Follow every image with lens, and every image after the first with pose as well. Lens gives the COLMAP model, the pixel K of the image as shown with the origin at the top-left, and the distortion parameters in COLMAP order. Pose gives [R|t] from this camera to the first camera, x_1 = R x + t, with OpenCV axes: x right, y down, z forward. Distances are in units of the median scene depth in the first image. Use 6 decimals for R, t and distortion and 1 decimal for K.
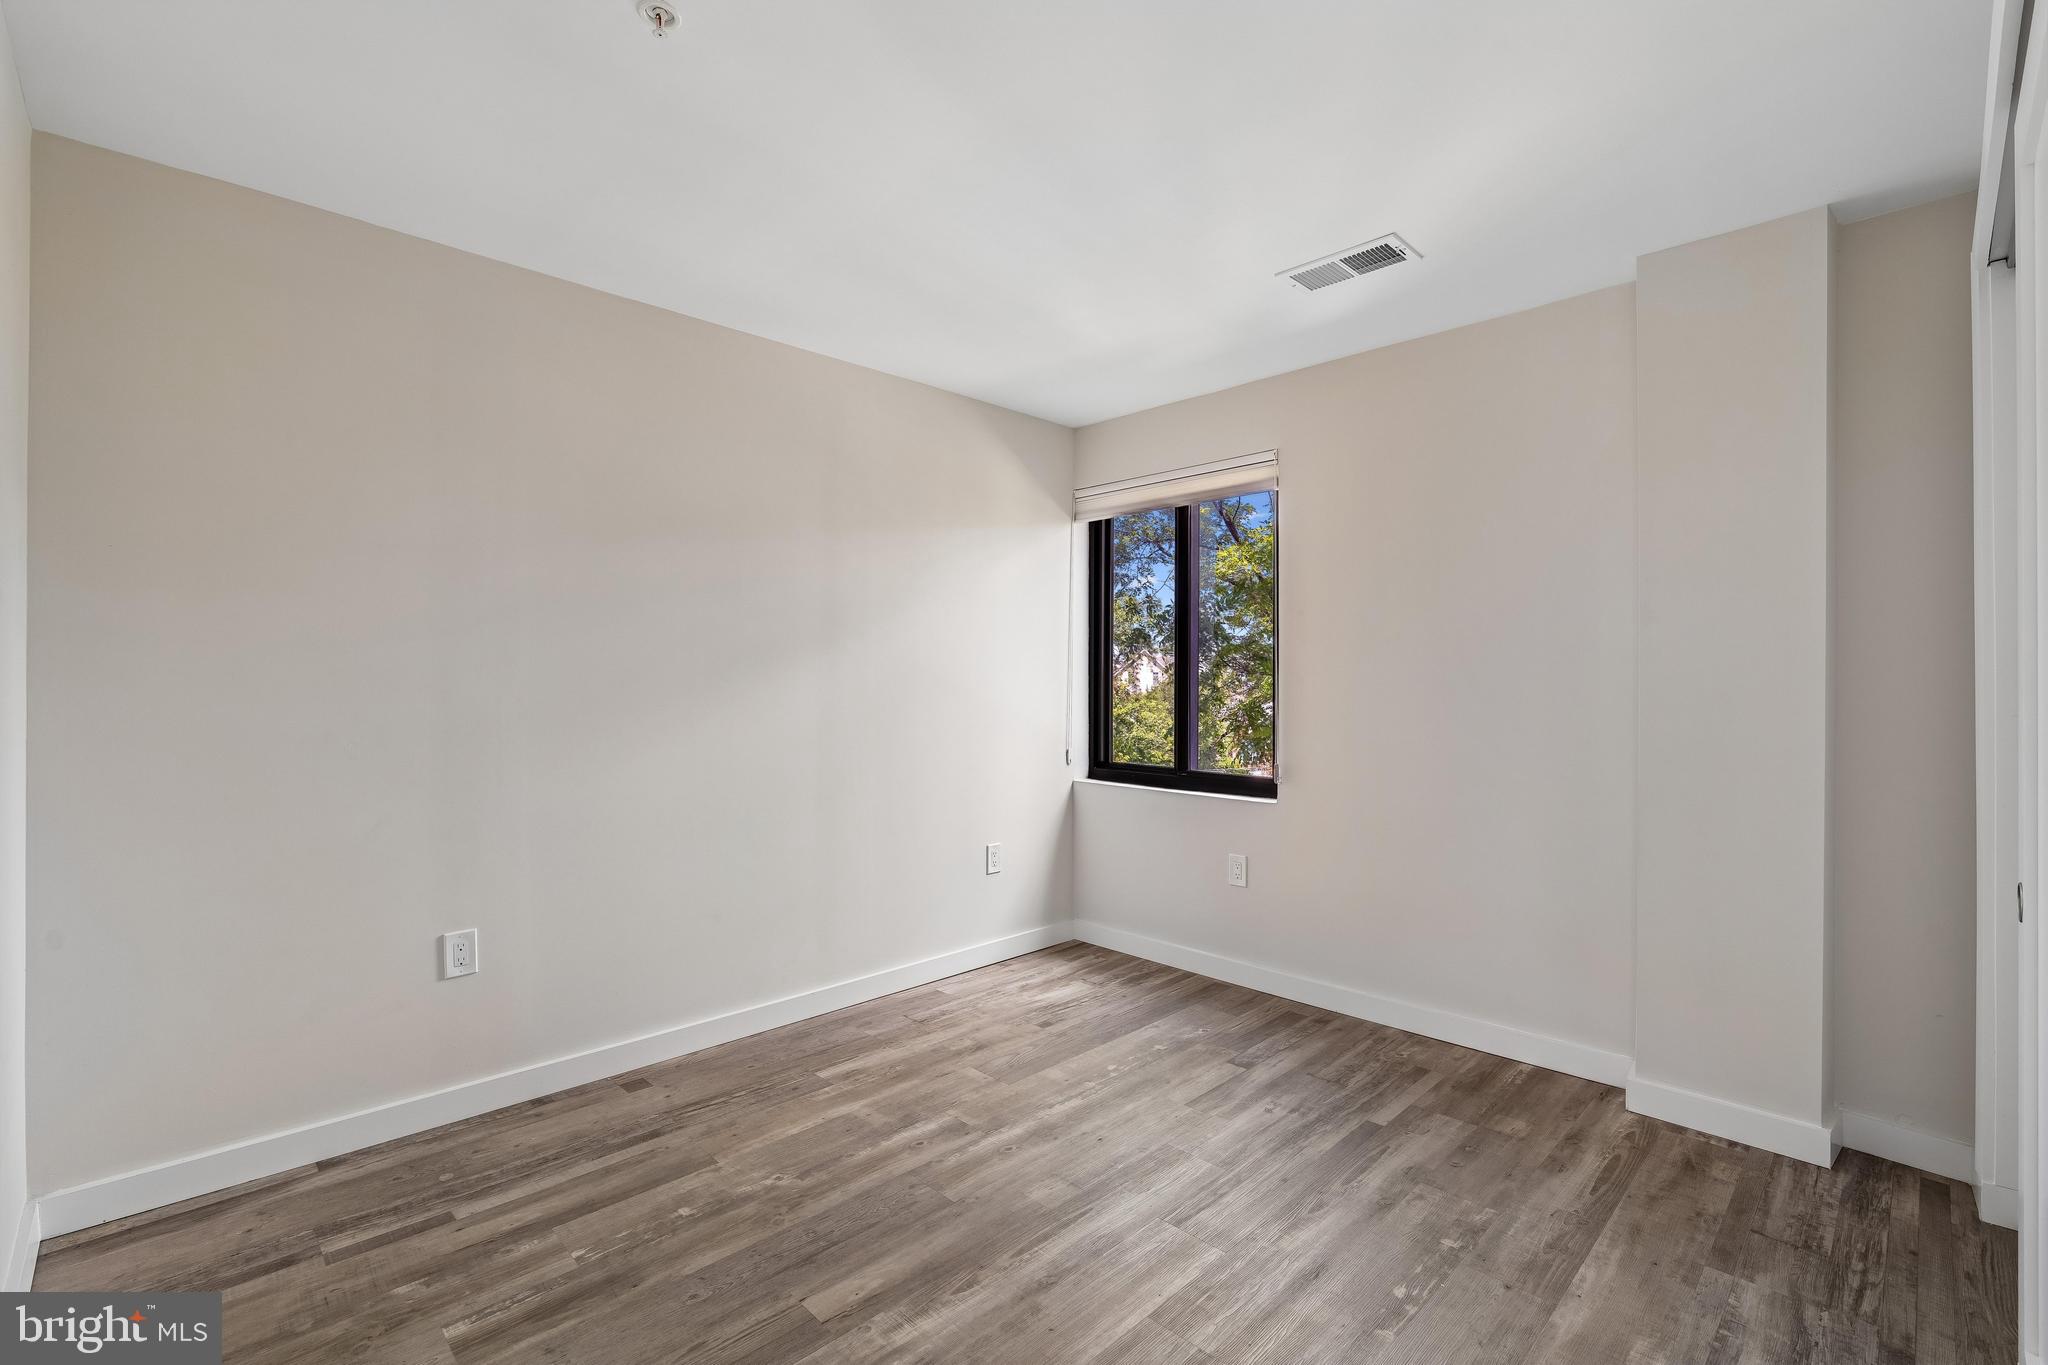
lens RADIAL K [[909.2, 0, 1026.8], [0, 909.2, 669.0], [0, 0, 1]] dist [-0.011814, 0.002903]
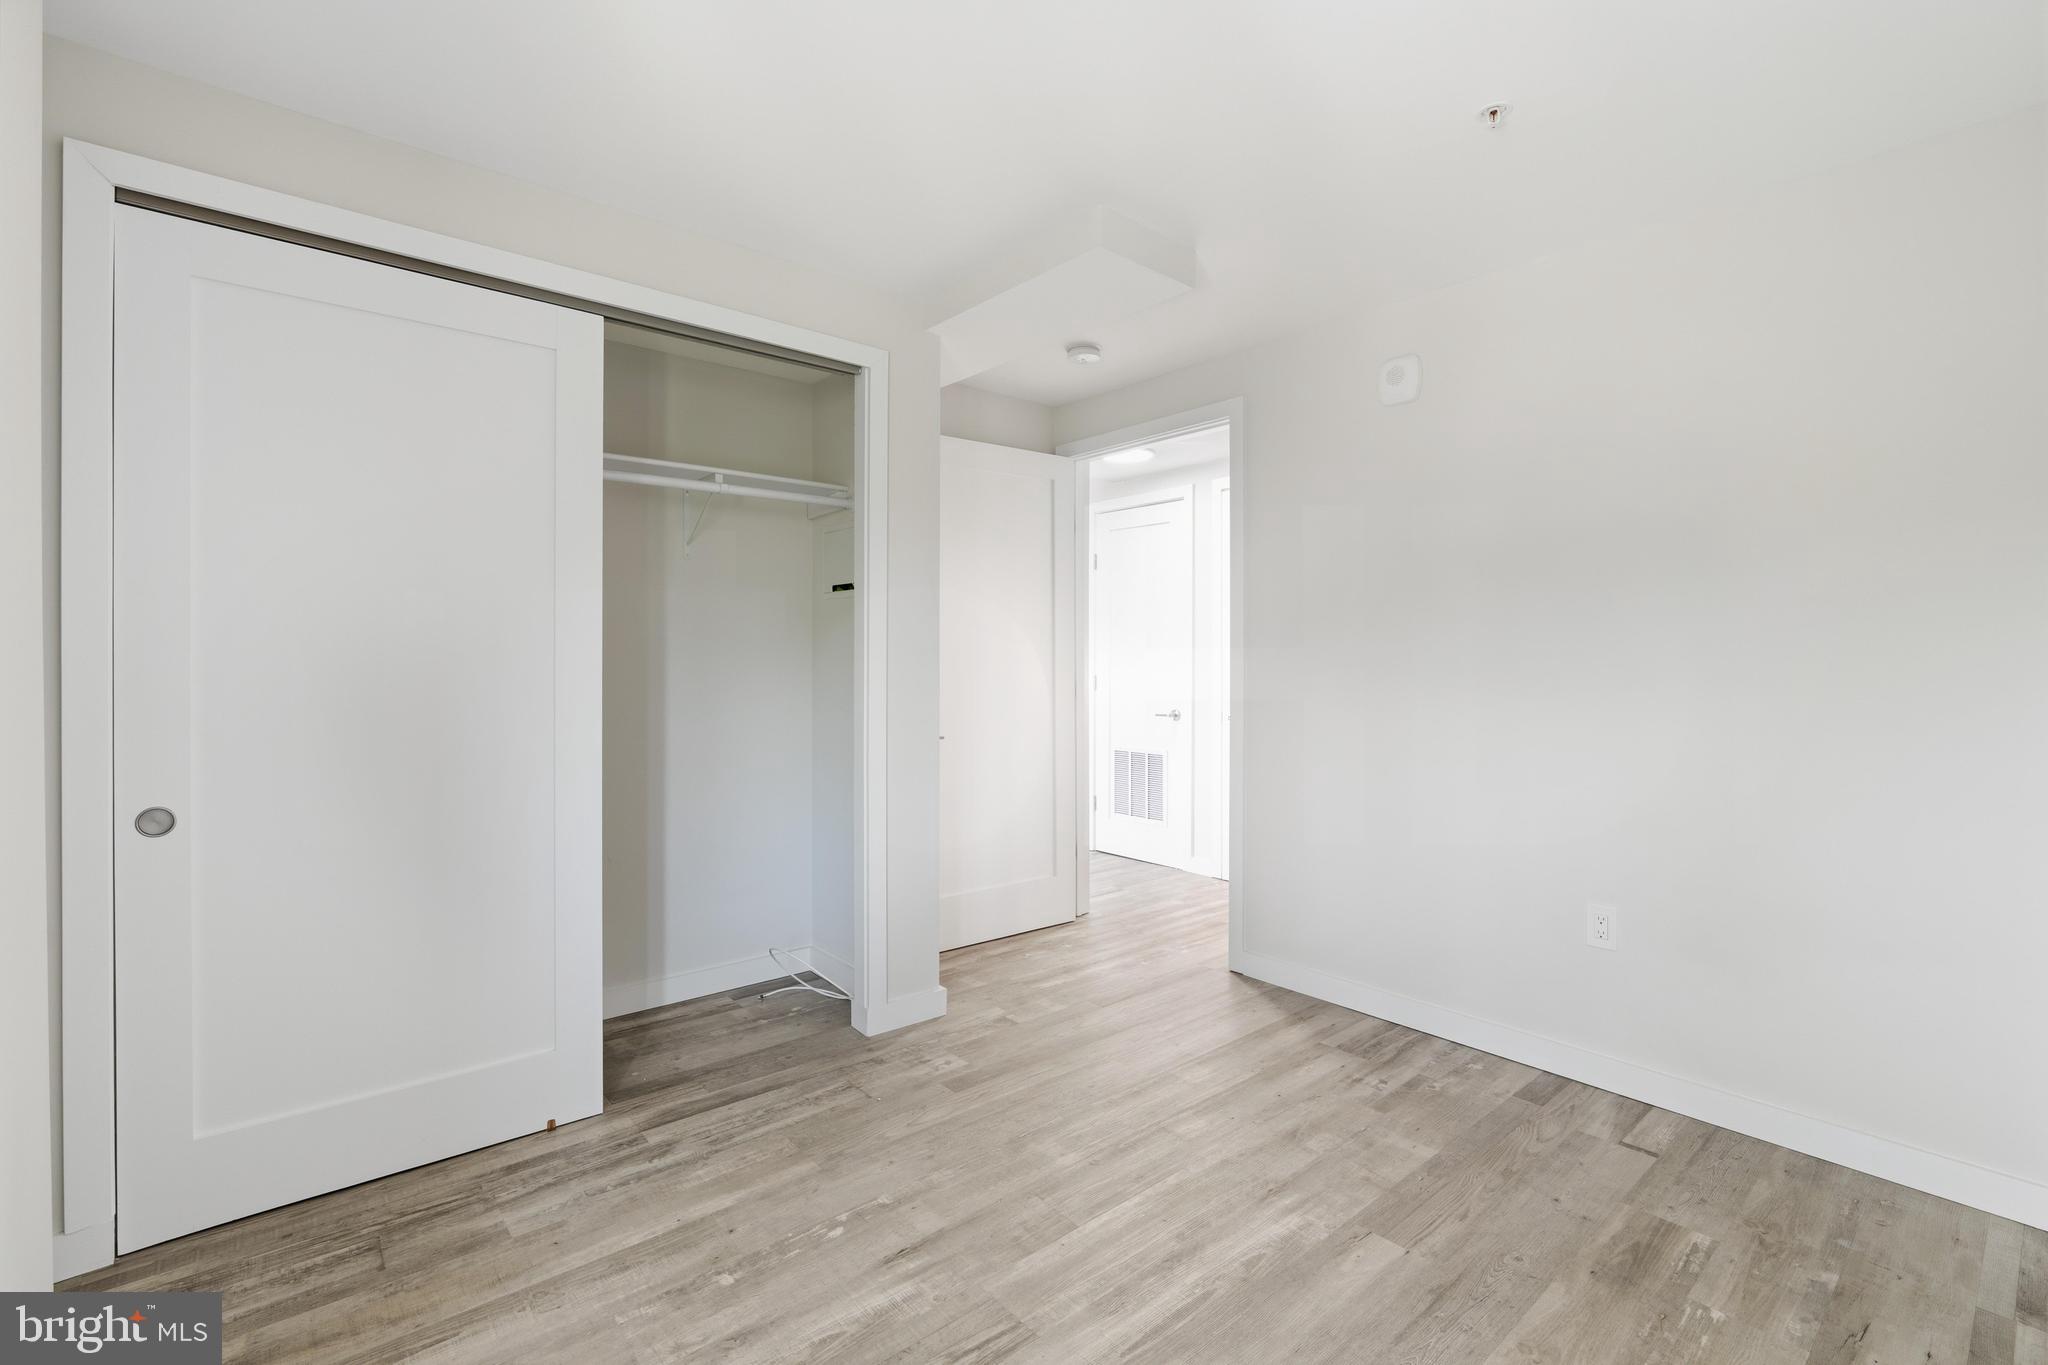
lens RADIAL K [[909.2, 0, 1026.8], [0, 909.2, 669.0], [0, 0, 1]] dist [-0.011814, 0.002903]
pose [[-0.997134, -0.003579, 0.075570, 0.110600], [-0.003577, 0.999994, 0.000168, 0.025874], [-0.075570, -0.000103, -0.997140, 2.025239]]
